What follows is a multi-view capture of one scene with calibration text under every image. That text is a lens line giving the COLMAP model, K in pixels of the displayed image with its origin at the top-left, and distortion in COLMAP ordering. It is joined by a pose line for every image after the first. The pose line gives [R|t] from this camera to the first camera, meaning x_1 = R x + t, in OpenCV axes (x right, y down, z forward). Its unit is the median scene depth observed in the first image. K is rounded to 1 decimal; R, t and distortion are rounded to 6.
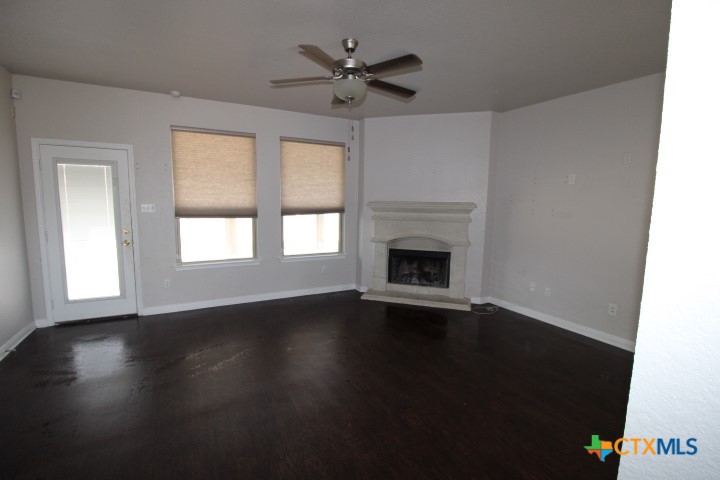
lens RADIAL K [[333.3, 0, 362.5], [0, 333.3, 242.4], [0, 0, 1]] dist [-0.004932, -0.007619]
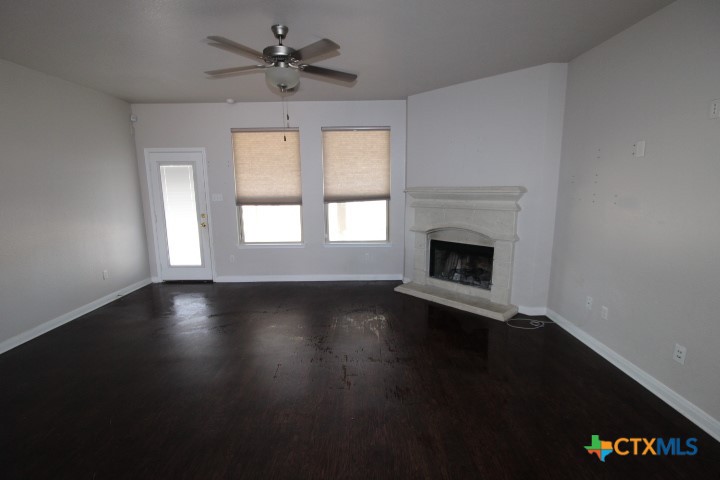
lens RADIAL K [[333.3, 0, 363.5], [0, 333.3, 244.4], [0, 0, 1]] dist [-0.004932, -0.007619]
pose [[0.882037, 0.057997, -0.467597, 0.390755], [-0.033371, 0.997593, 0.060785, -0.019394], [0.469997, -0.038010, 0.881849, 0.129867]]
